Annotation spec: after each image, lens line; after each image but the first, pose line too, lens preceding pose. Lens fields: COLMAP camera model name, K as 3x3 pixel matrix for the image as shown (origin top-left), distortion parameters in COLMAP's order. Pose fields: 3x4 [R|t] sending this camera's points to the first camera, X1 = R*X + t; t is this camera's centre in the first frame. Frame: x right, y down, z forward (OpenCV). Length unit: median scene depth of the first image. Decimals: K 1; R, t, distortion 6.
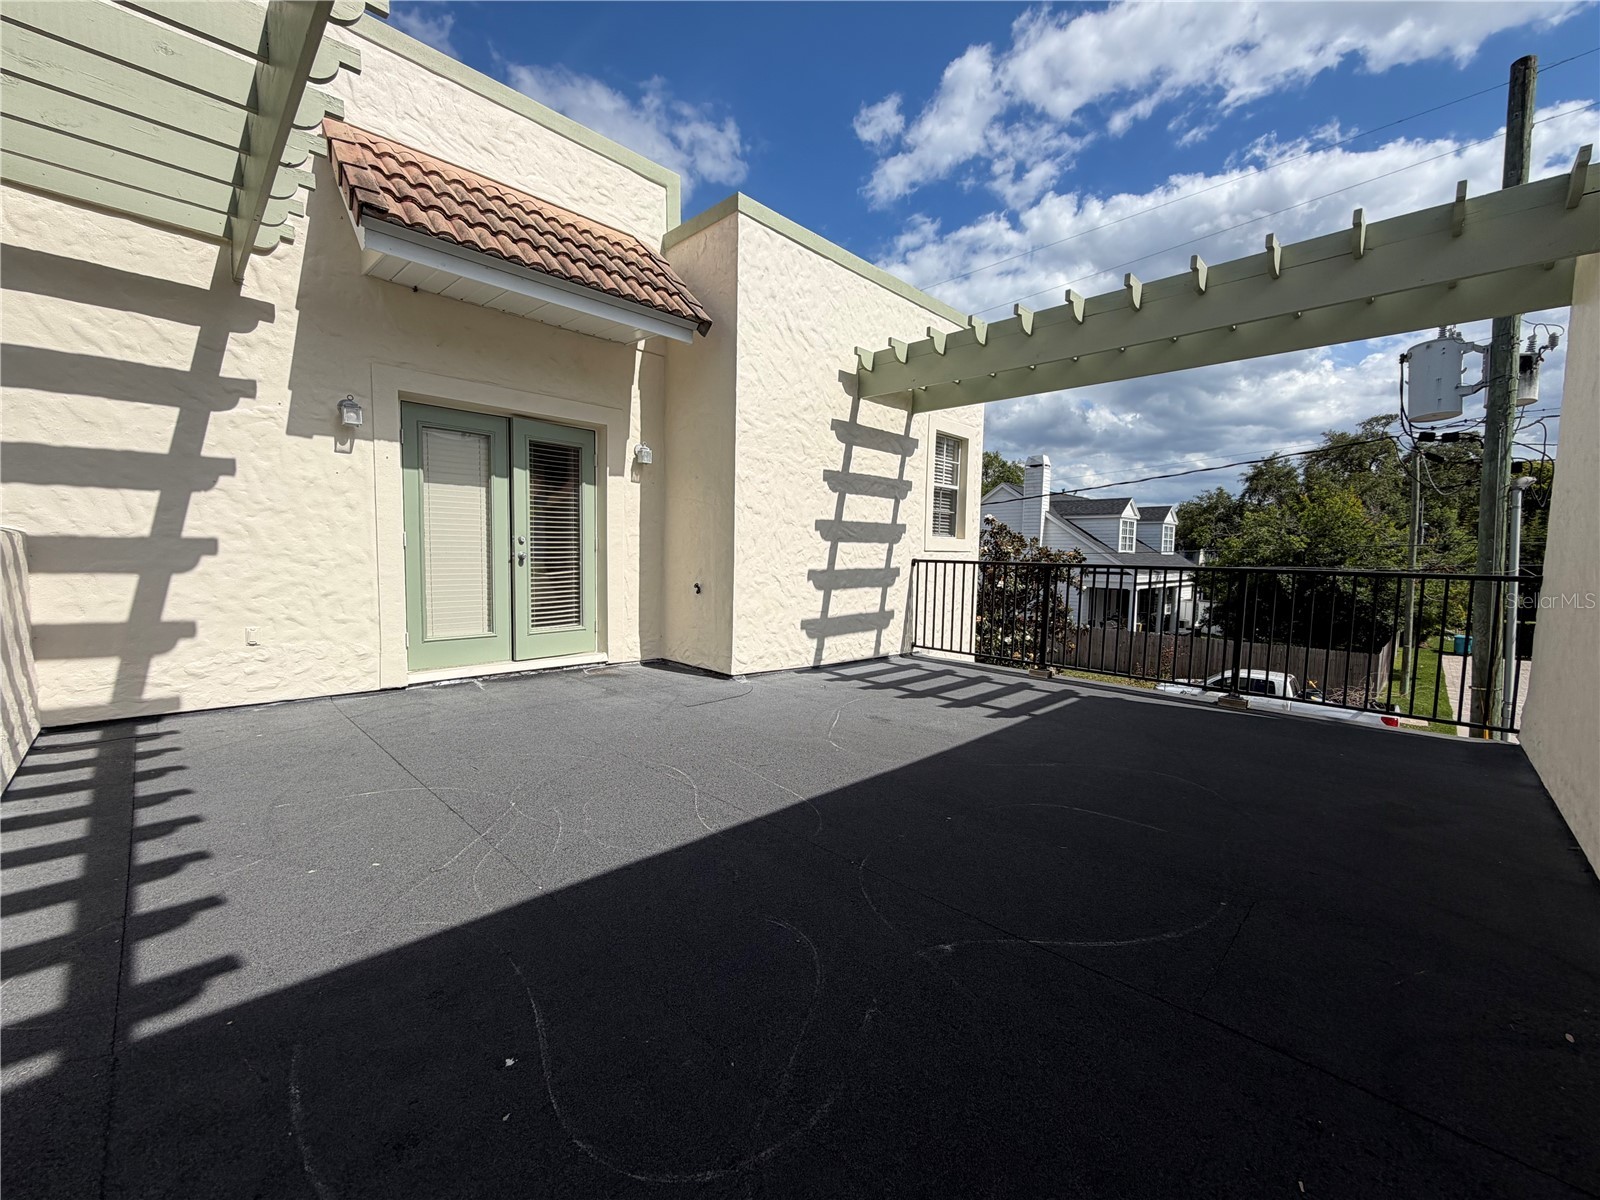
lens RADIAL K [[639.5, 0, 800.0], [0, 639.5, 600.0], [0, 0, 1]] dist [0.000738, 0.000359]
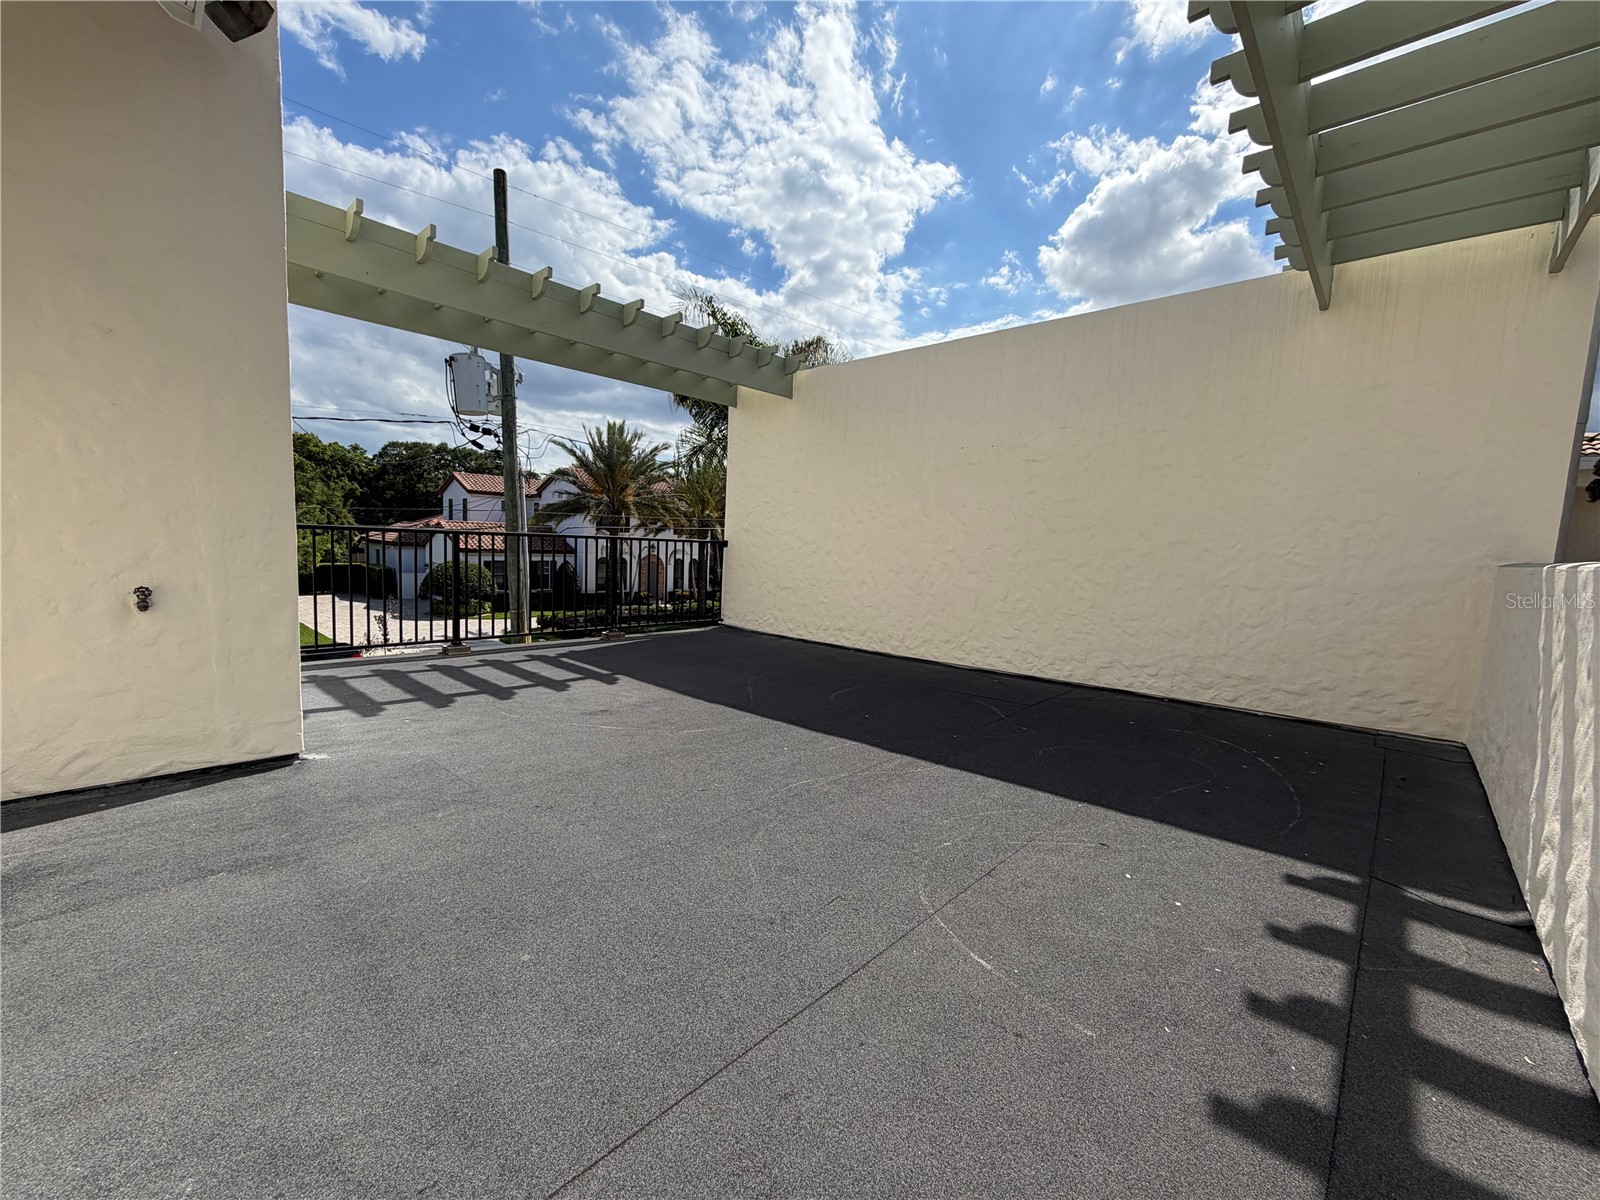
lens RADIAL K [[639.5, 0, 800.0], [0, 639.5, 600.0], [0, 0, 1]] dist [0.000738, 0.000359]
pose [[-0.019359, -0.112936, 0.993414, -1.566303], [0.029954, 0.993088, 0.113483, -0.136916], [-0.999364, 0.031953, -0.015843, 1.489076]]
